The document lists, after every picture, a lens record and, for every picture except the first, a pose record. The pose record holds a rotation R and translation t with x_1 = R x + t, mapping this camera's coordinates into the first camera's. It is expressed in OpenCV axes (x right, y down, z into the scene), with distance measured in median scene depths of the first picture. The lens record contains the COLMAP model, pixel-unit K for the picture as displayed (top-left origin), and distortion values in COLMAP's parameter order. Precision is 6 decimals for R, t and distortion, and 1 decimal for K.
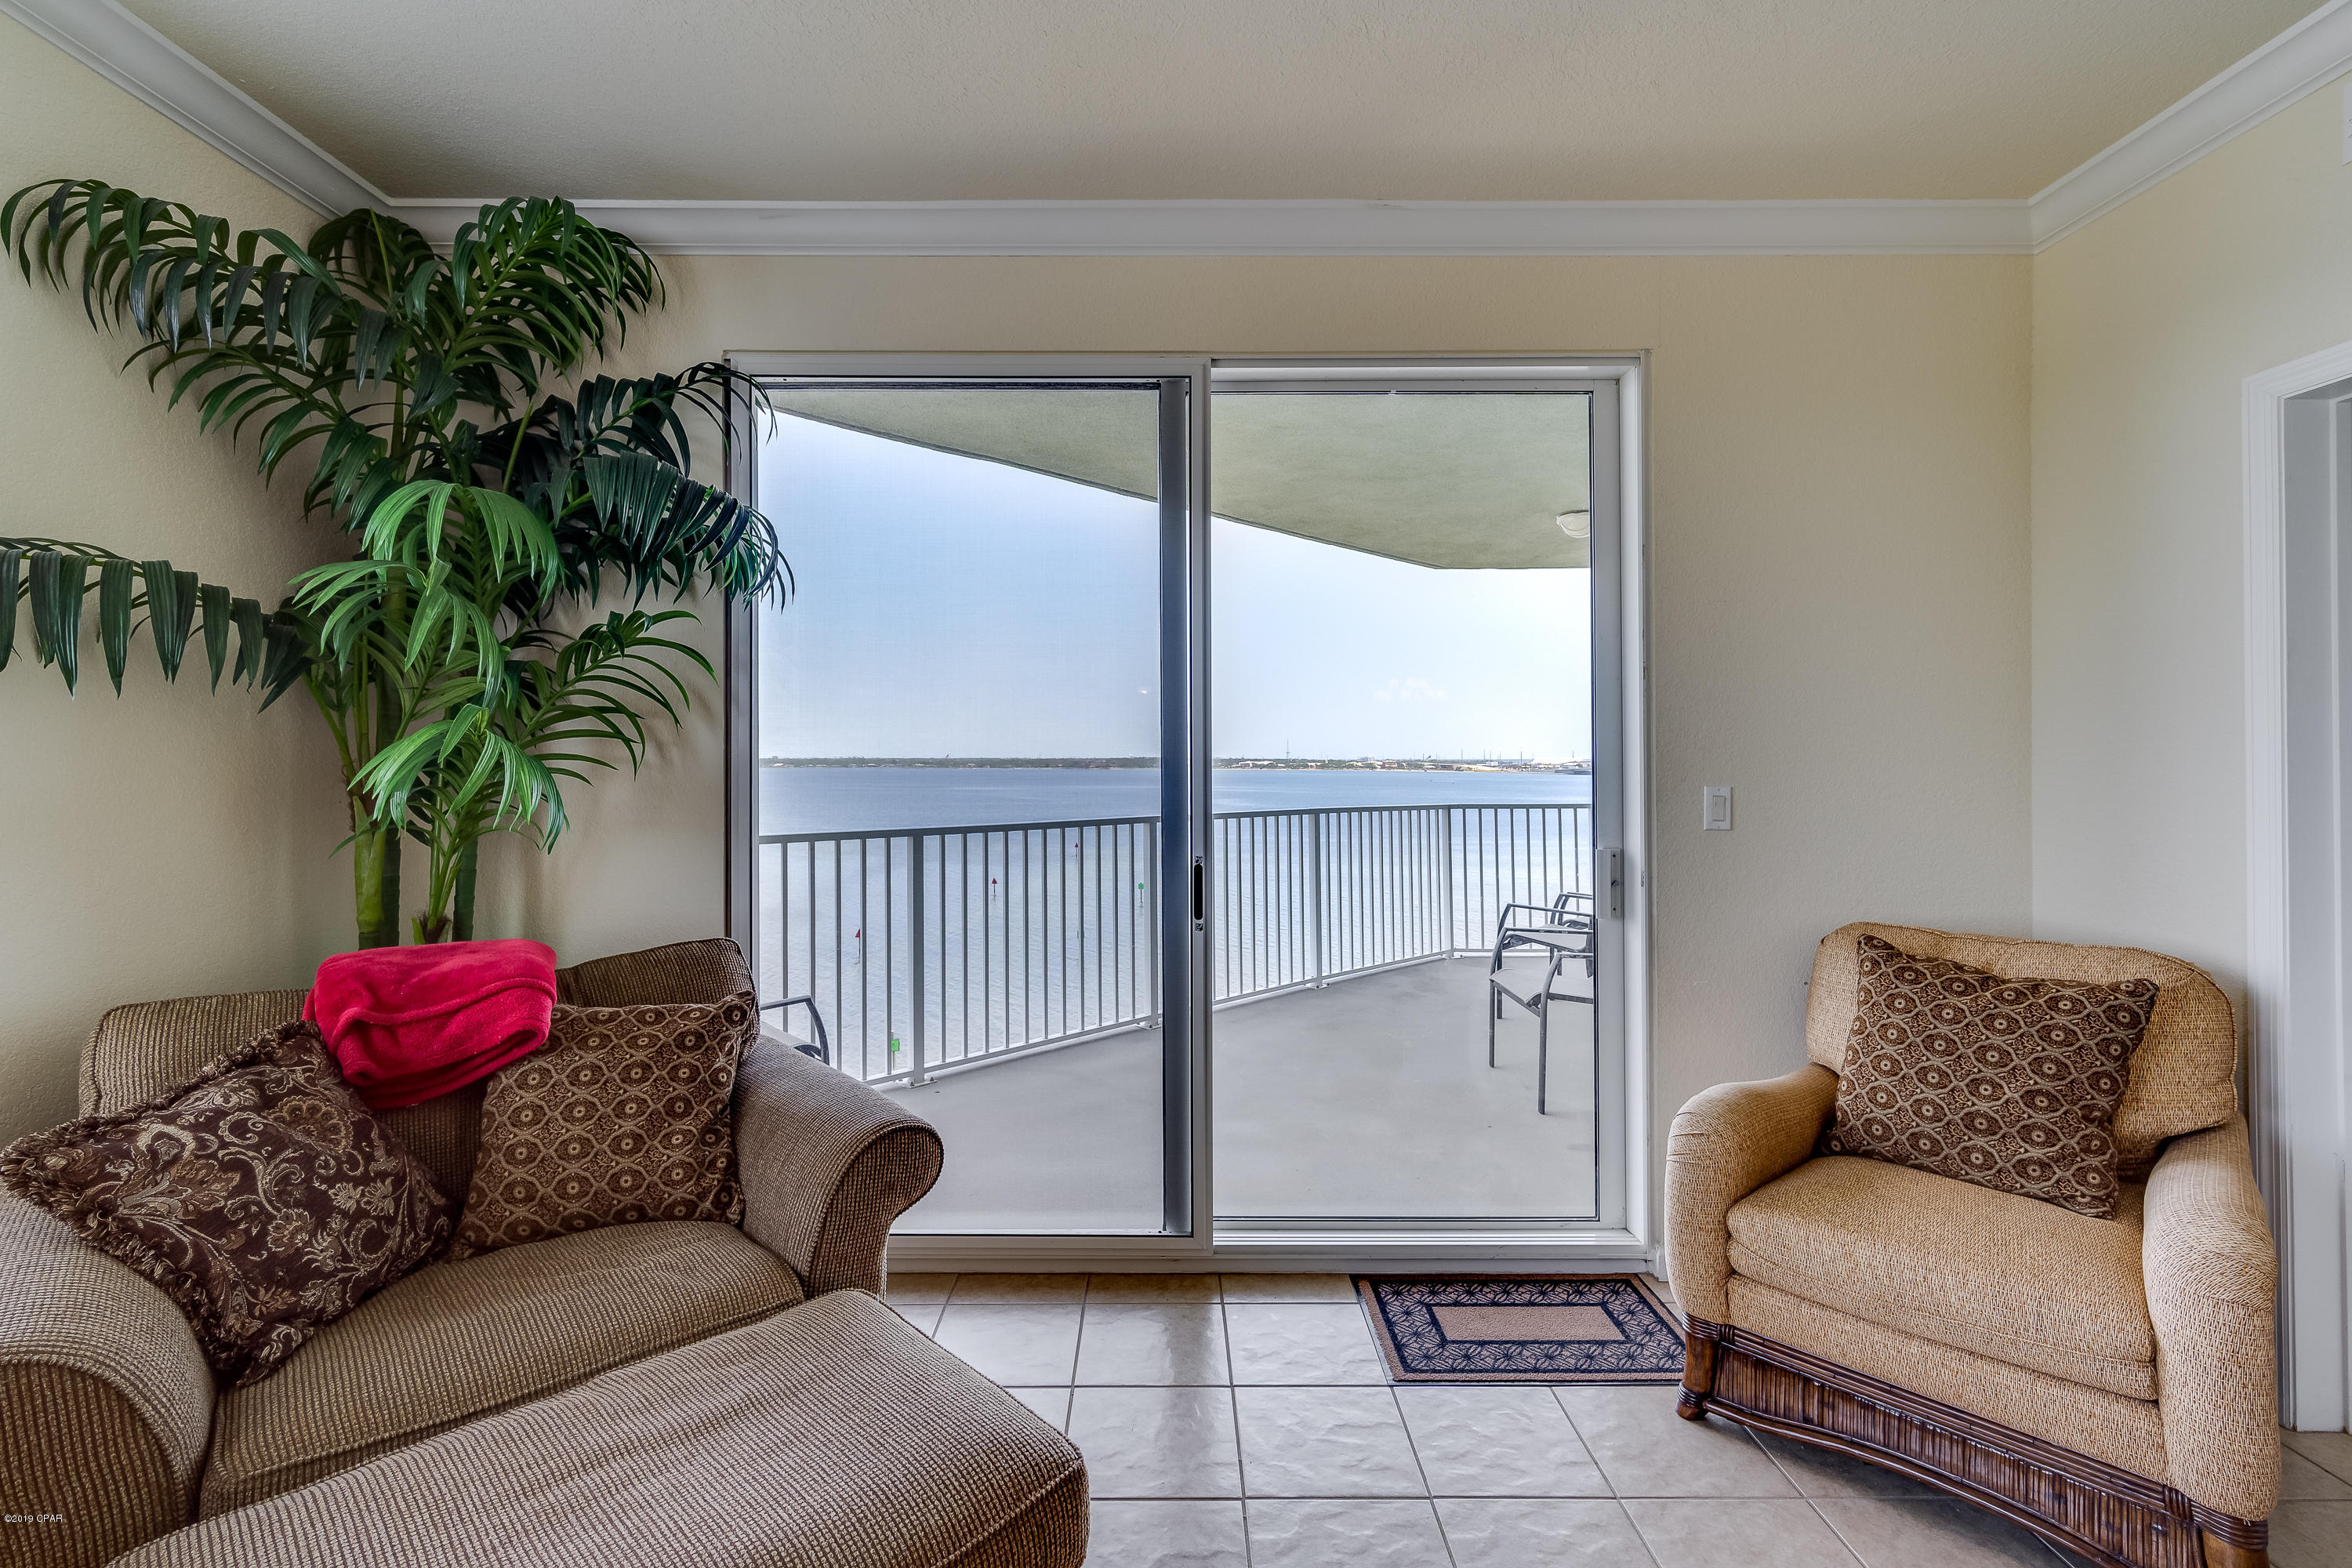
lens RADIAL K [[1045.4, 0, 1169.7], [0, 1045.4, 753.7], [0, 0, 1]] dist [0.002337, 0.001178]
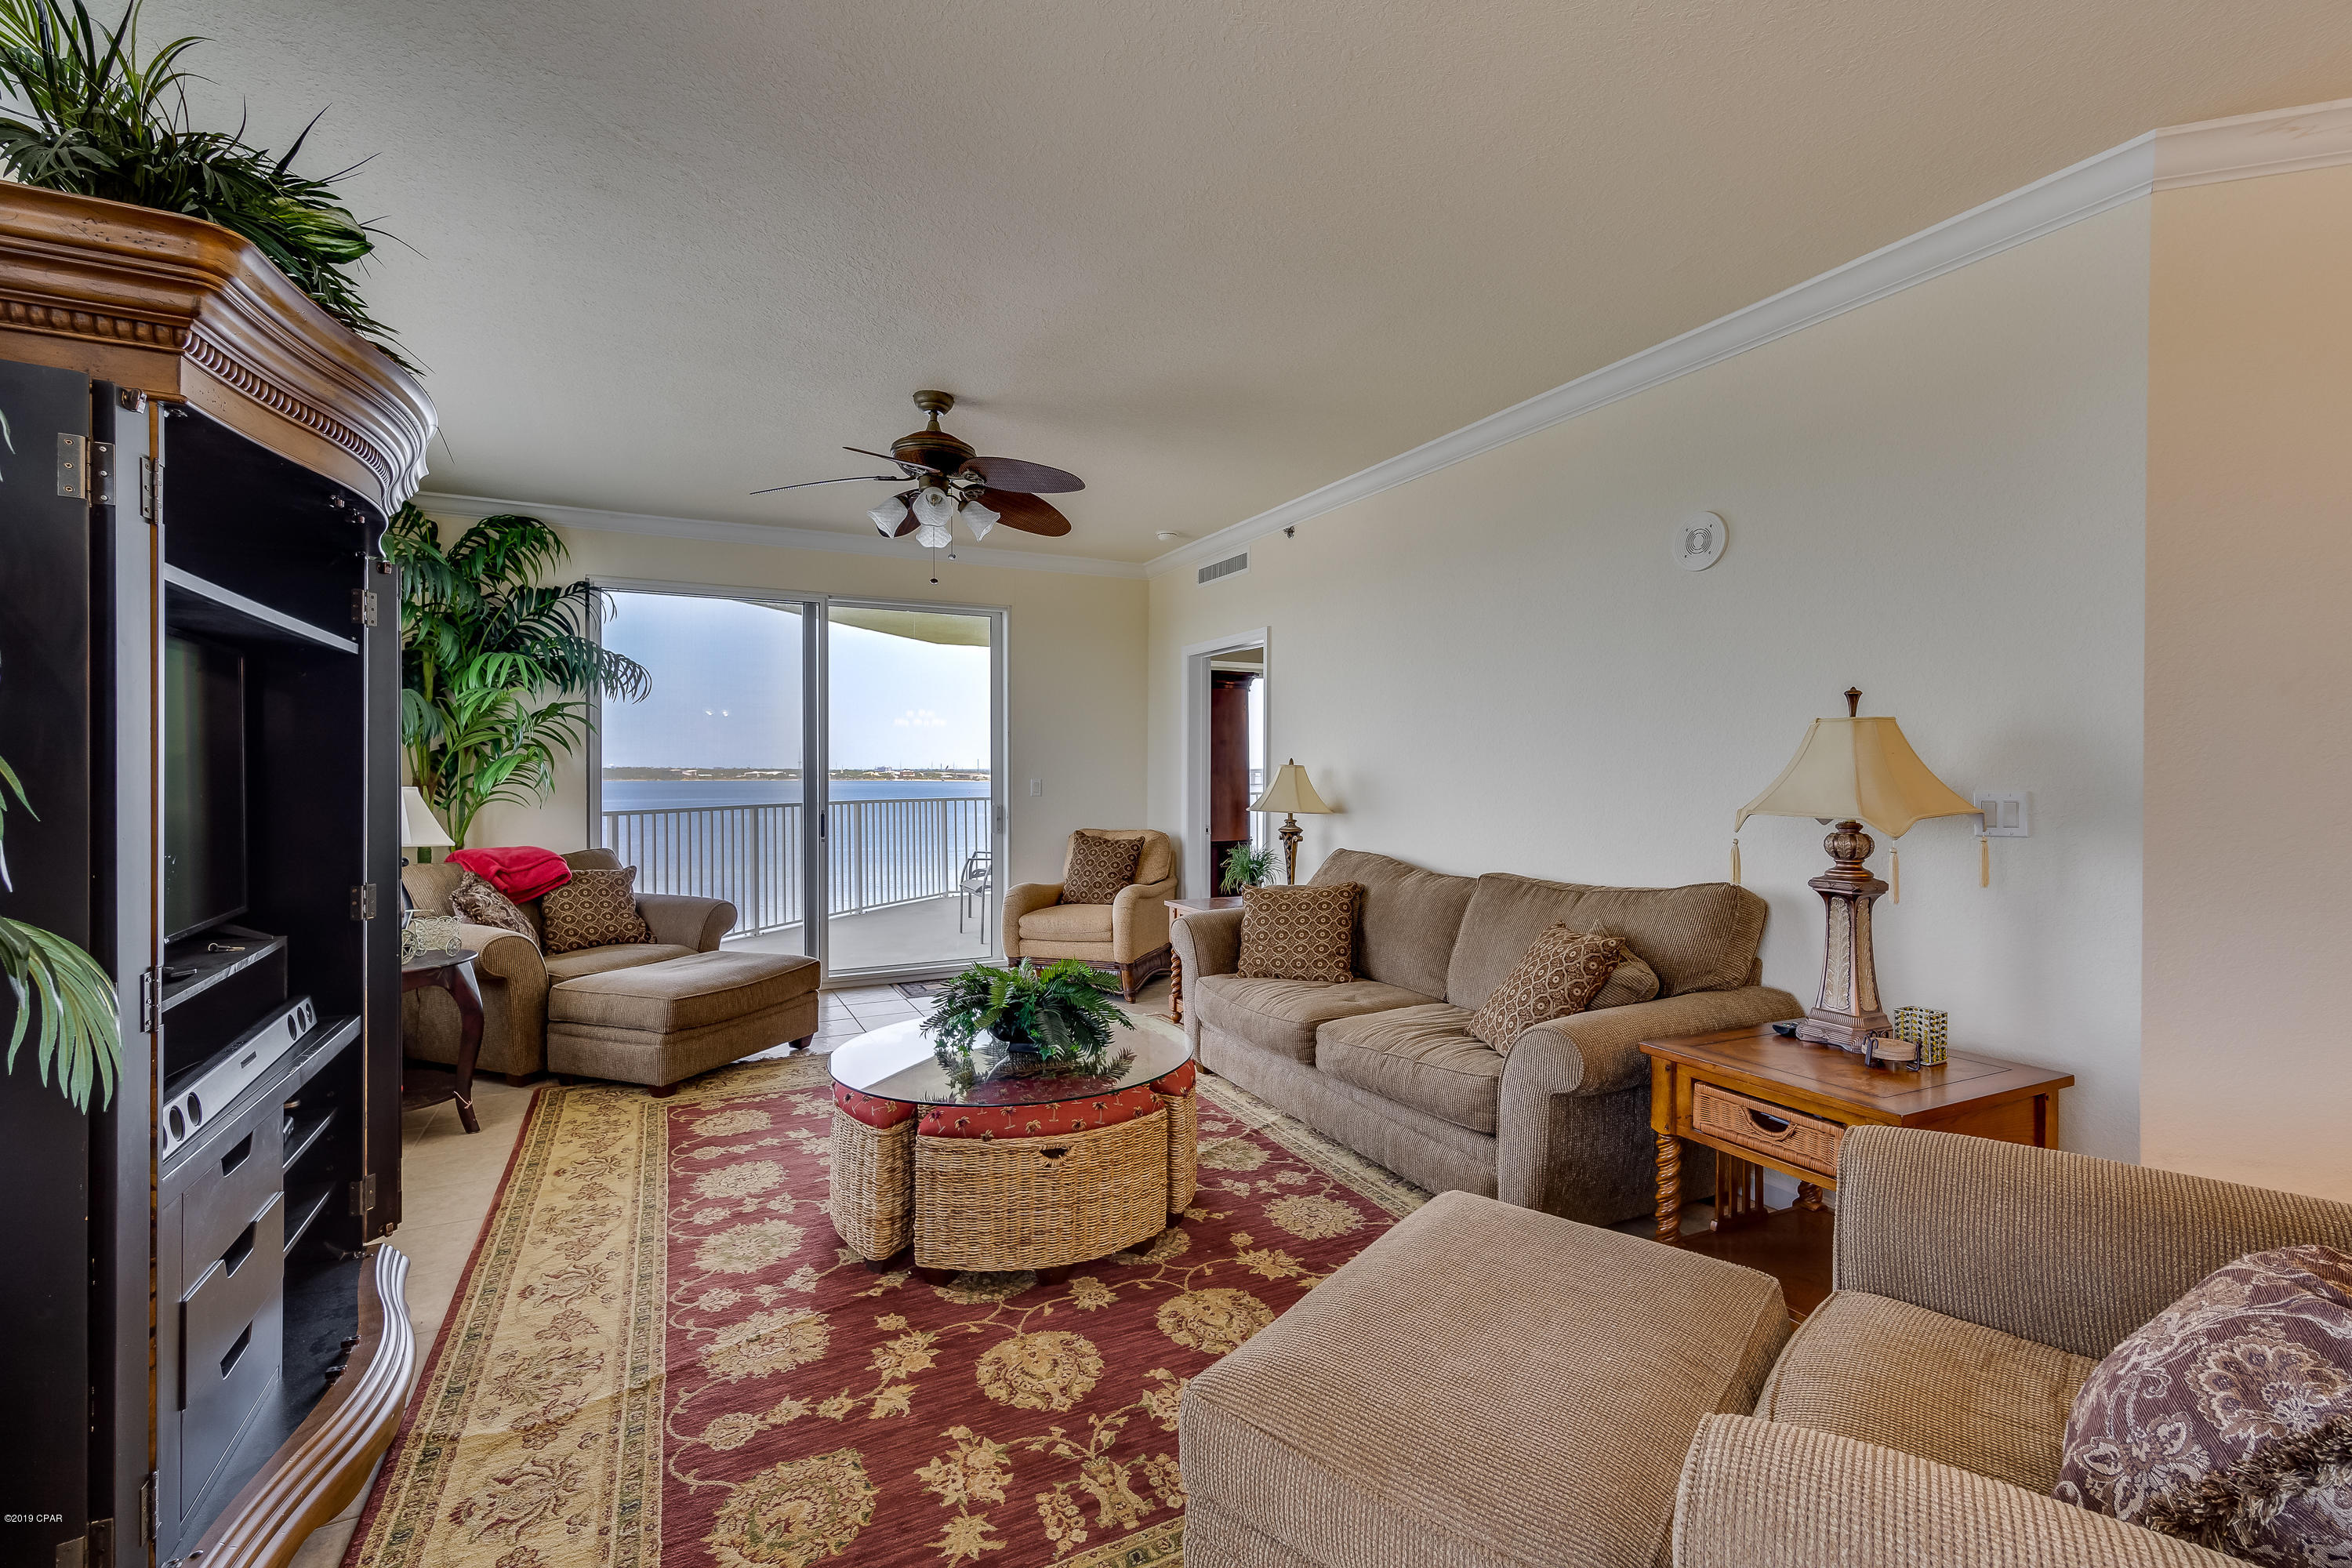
lens RADIAL K [[1022.5, 0, 1179.6], [0, 1022.5, 773.9], [0, 0, 1]] dist [0.001009, 0.000249]
pose [[0.892675, -0.002435, 0.450694, -0.386774], [-0.002163, 0.999951, 0.009686, -0.008459], [-0.450695, -0.009621, 0.892626, -1.867245]]
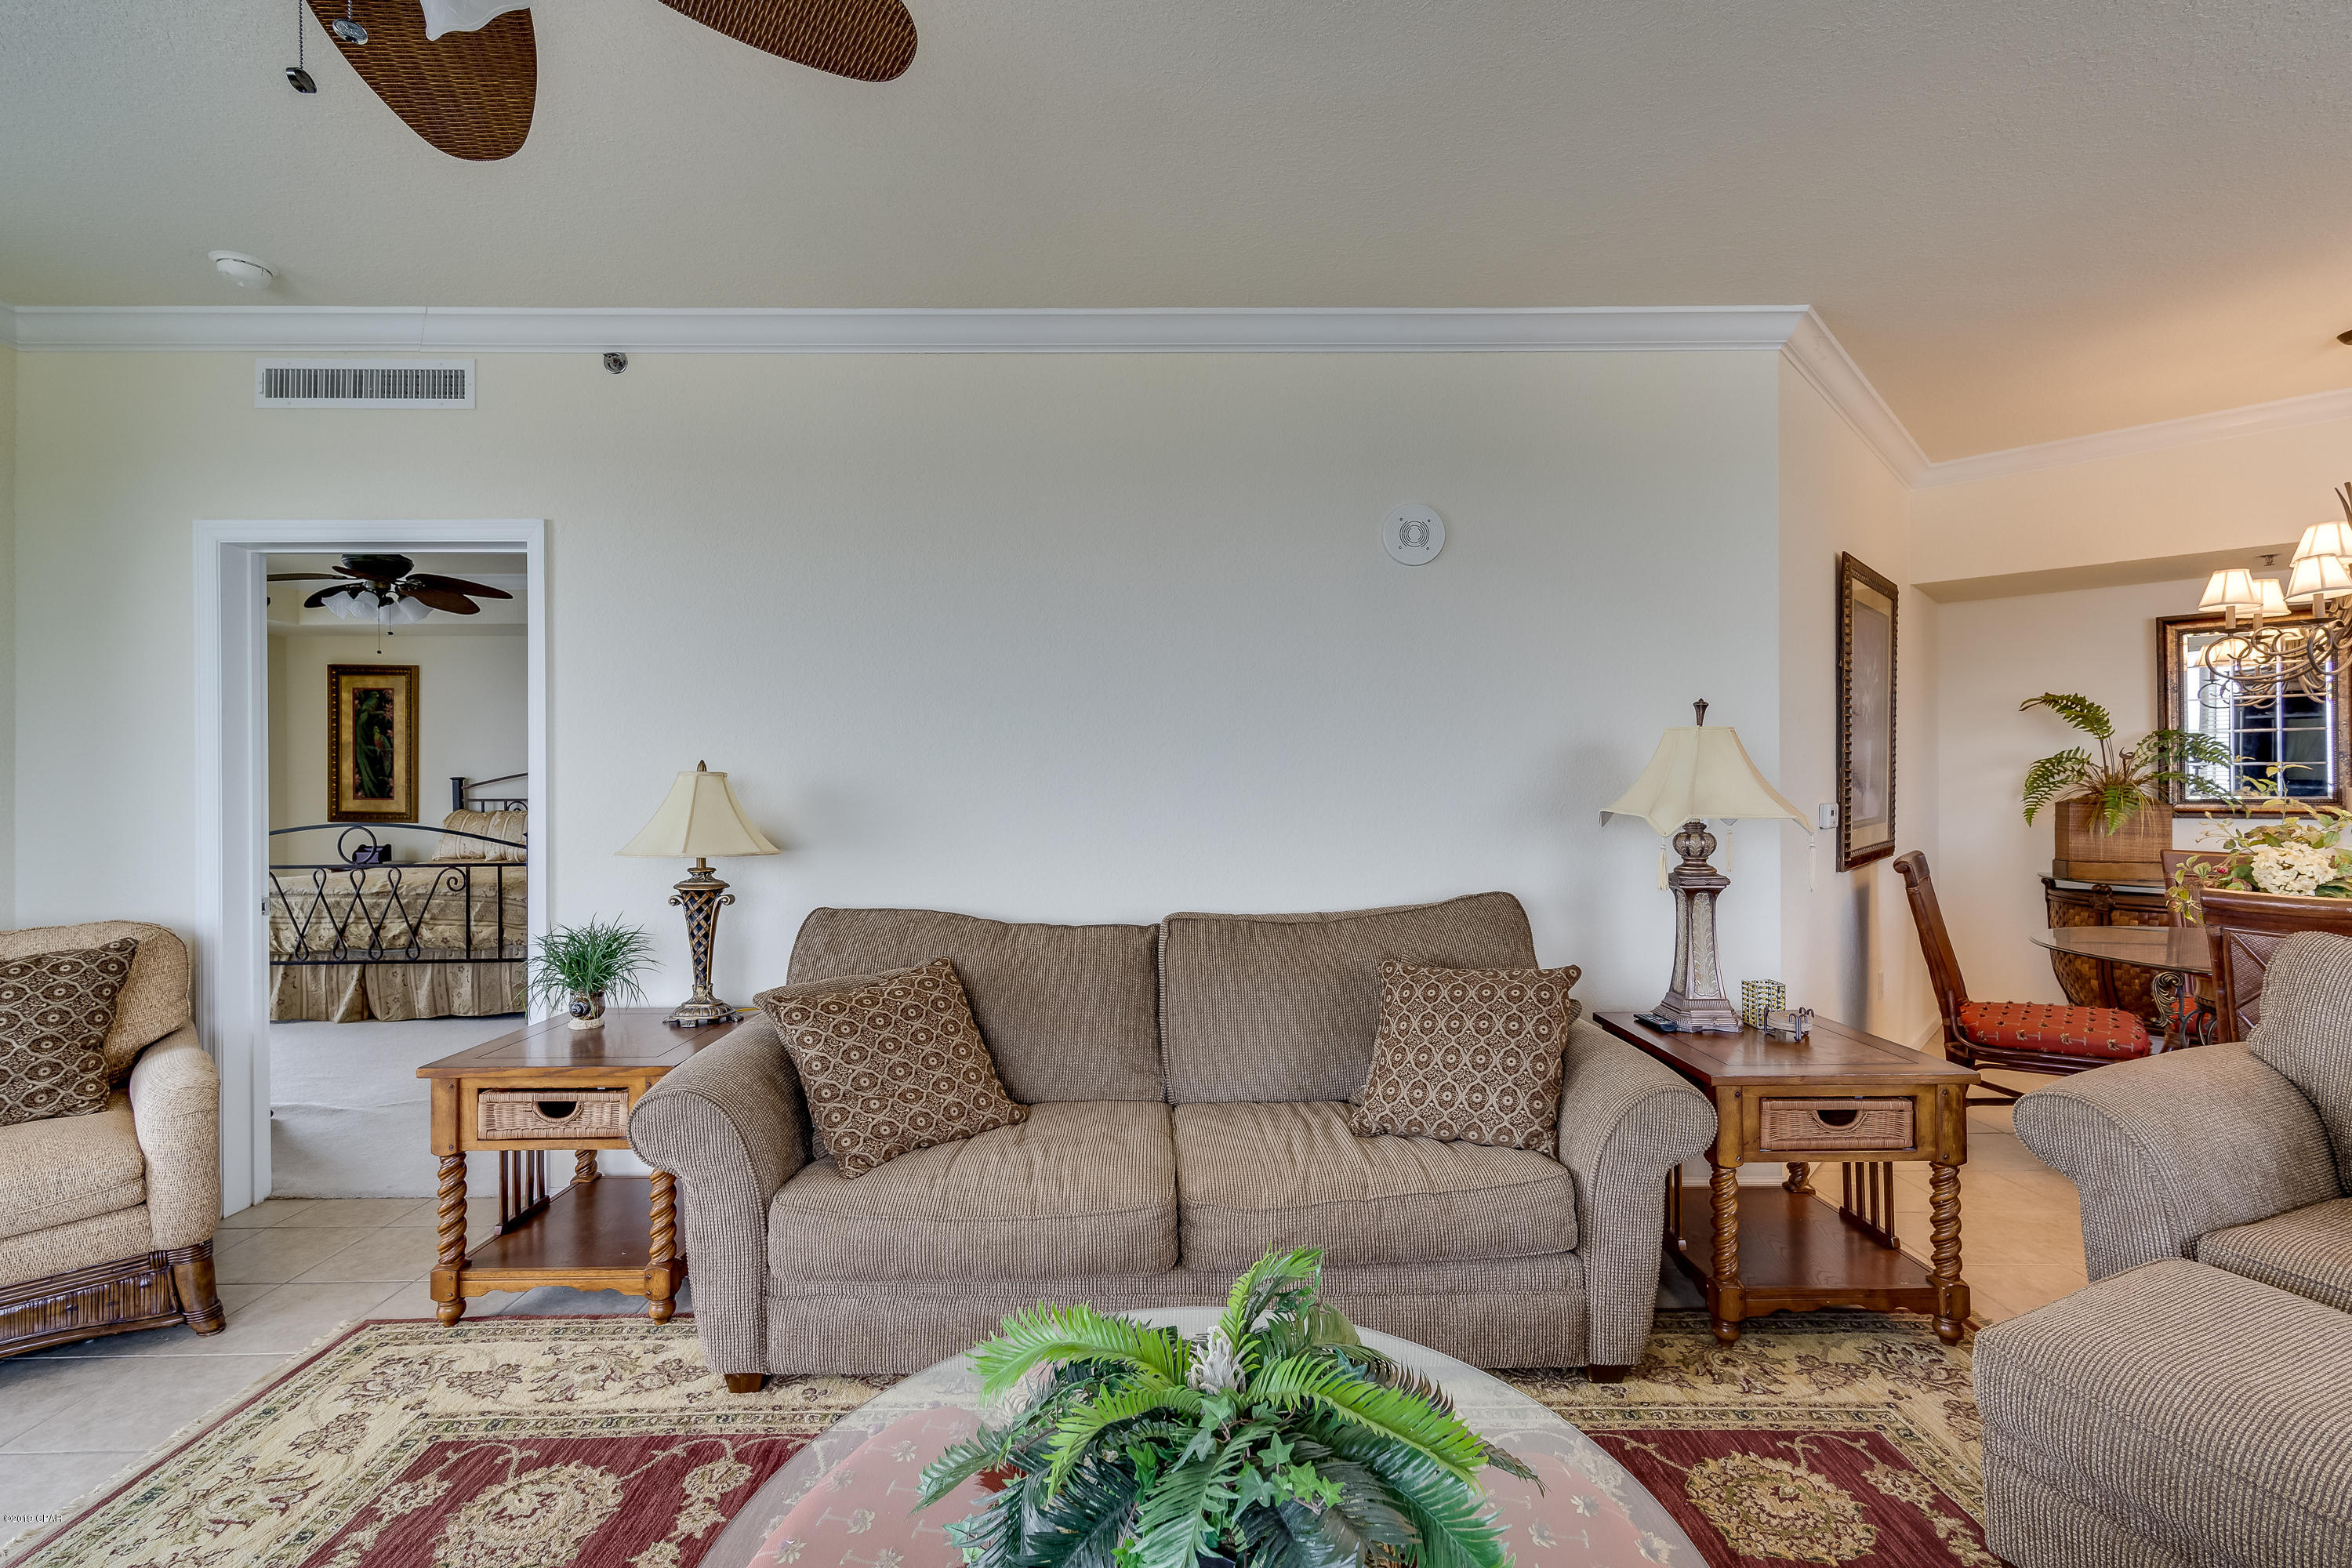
lens RADIAL K [[1022.5, 0, 1179.6], [0, 1022.5, 773.9], [0, 0, 1]] dist [0.001009, 0.000249]
pose [[-0.010645, 0.004509, 0.999933, -0.447594], [0.000230, 0.999990, -0.004507, 0.002766], [-0.999943, 0.000182, -0.010645, -0.384637]]
